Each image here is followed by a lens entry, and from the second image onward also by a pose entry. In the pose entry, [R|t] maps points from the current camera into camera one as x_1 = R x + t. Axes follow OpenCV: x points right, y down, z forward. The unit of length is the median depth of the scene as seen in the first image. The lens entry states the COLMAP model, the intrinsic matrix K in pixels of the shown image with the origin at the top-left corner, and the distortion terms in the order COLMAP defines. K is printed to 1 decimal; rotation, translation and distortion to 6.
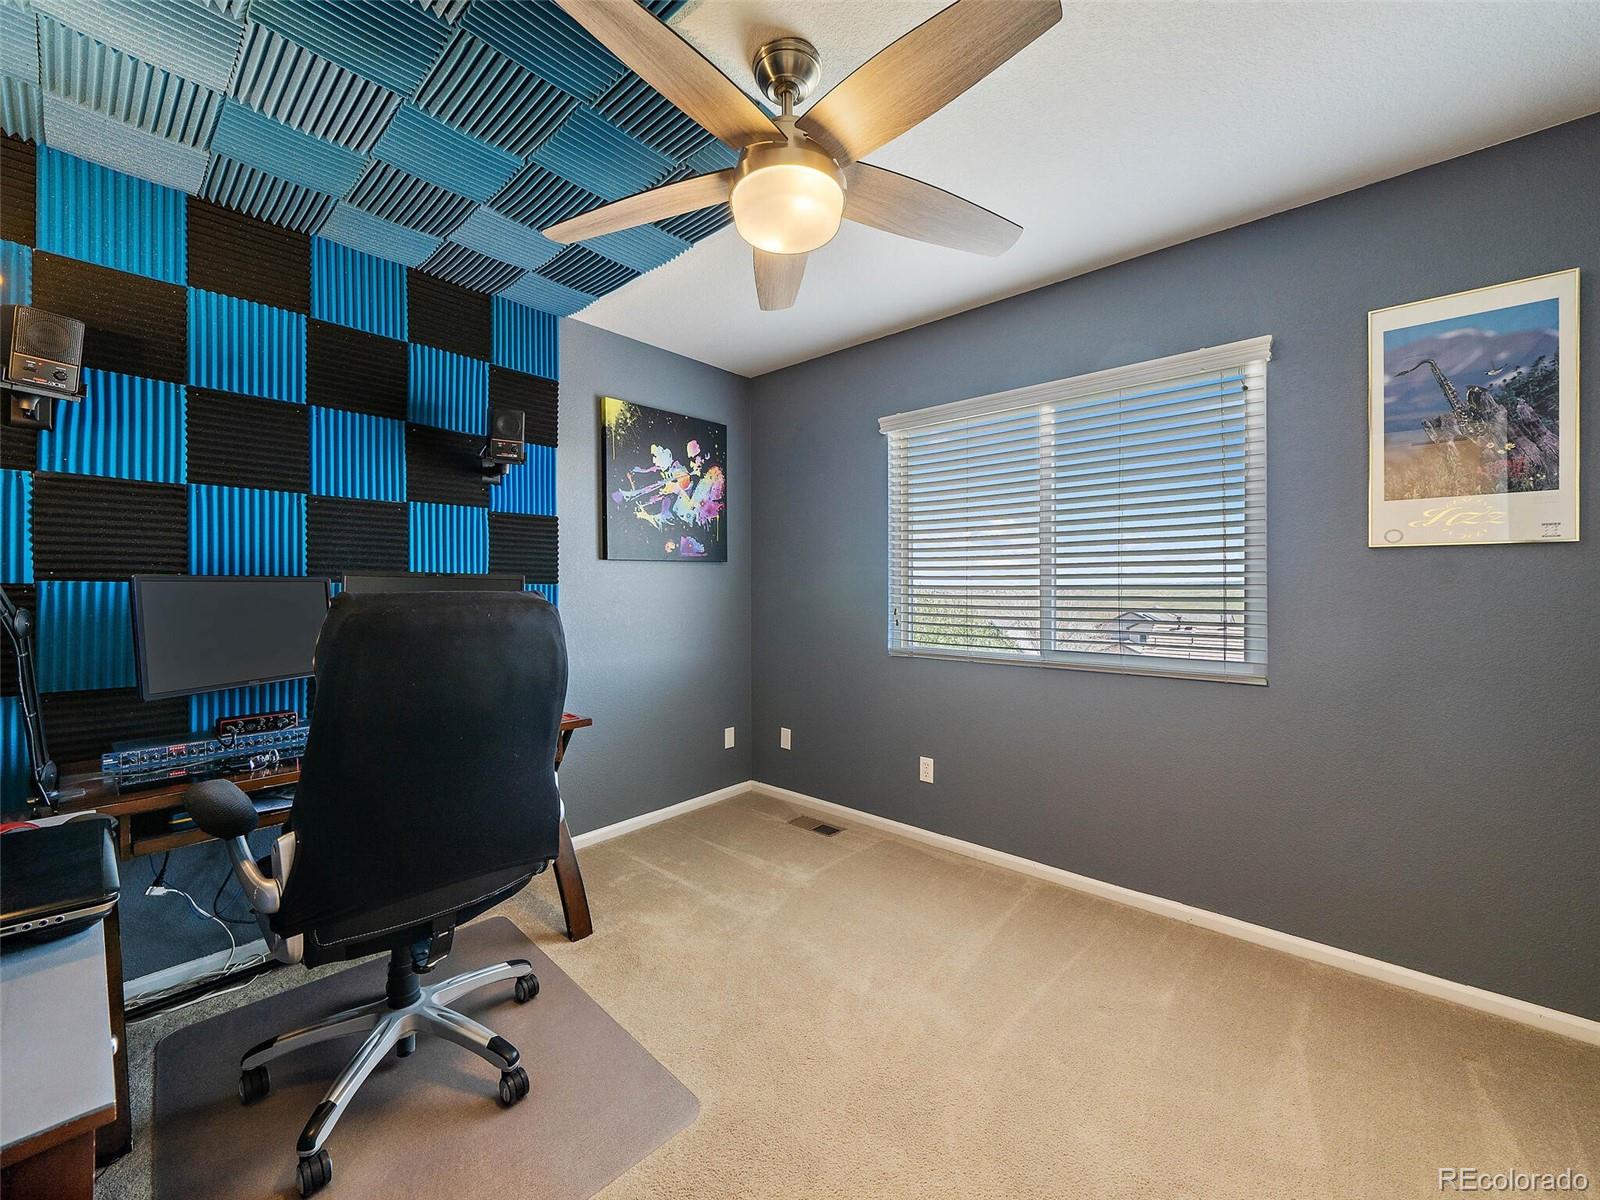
lens RADIAL K [[625.8, 0, 799.8], [0, 625.8, 608.6], [0, 0, 1]] dist [-0.005237, -0.000610]
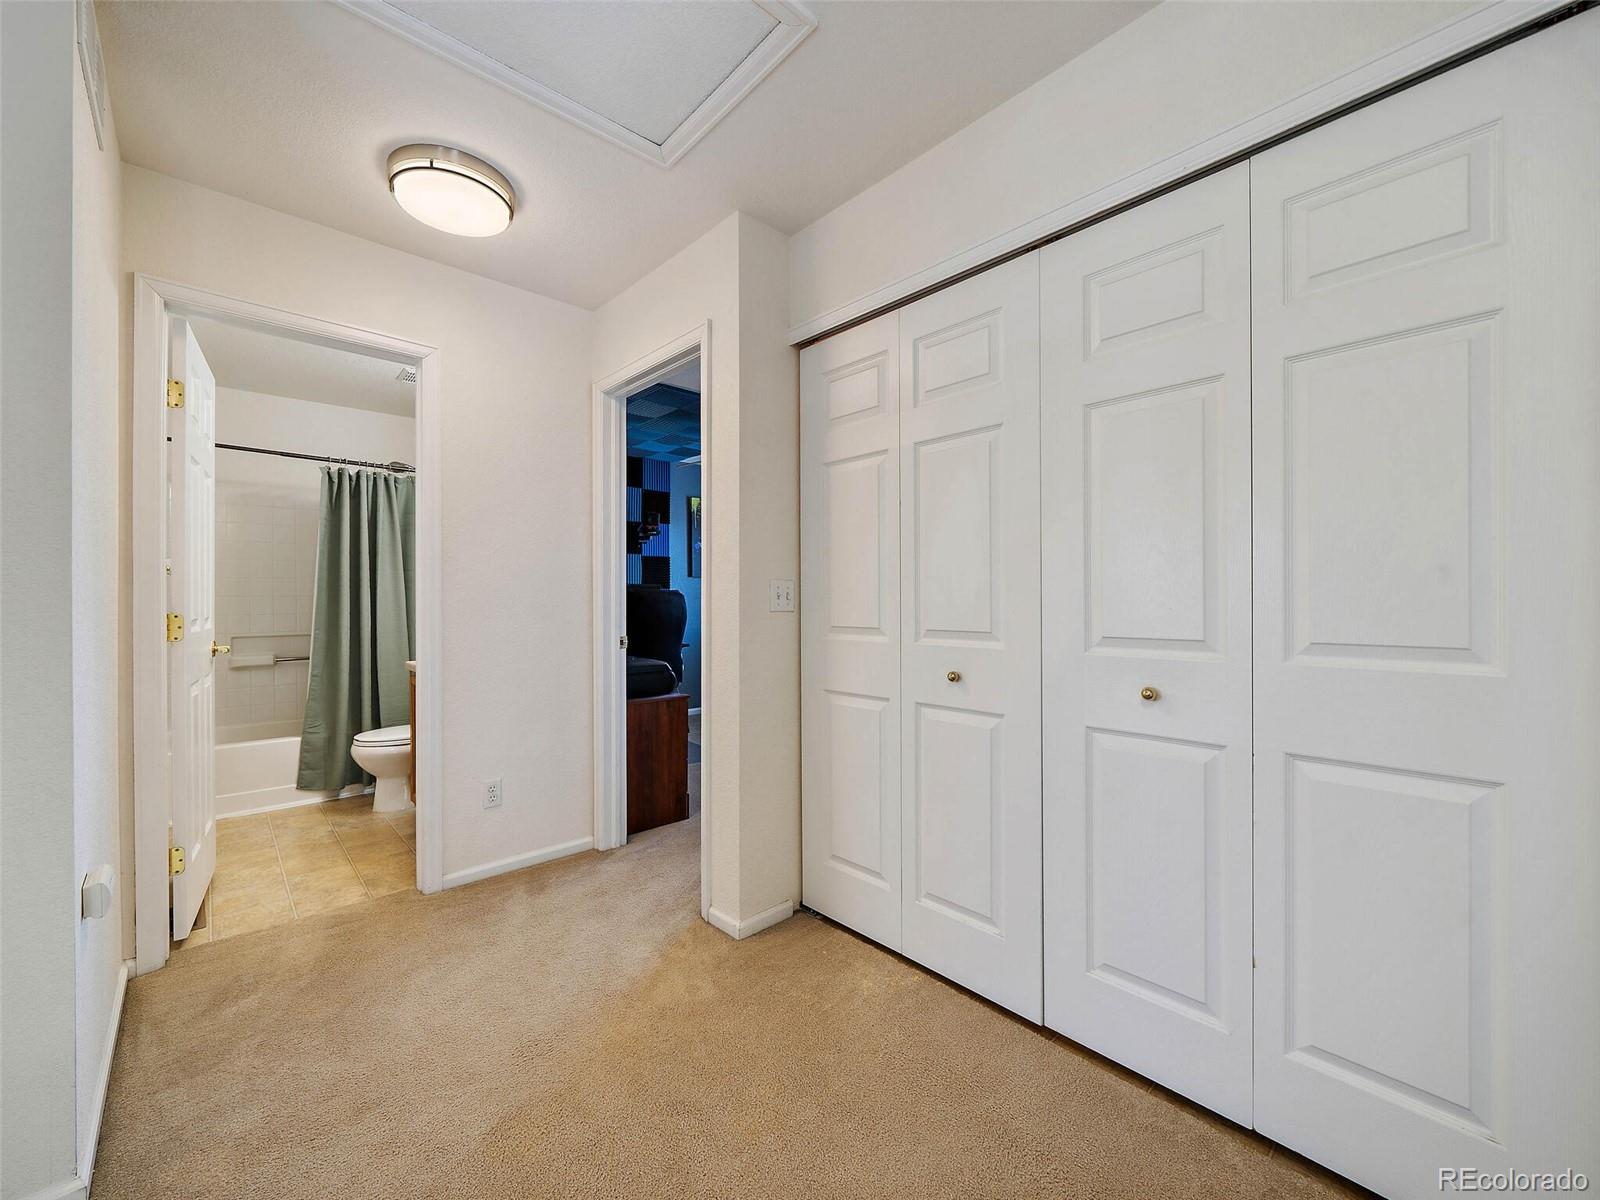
lens RADIAL K [[625.8, 0, 794.5], [0, 625.8, 606.1], [0, 0, 1]] dist [-0.005237, -0.000610]
pose [[0.994757, -0.001848, -0.102248, 0.256648], [0.001549, 0.999994, -0.003005, 0.029281], [0.102253, 0.002831, 0.994754, -1.098520]]
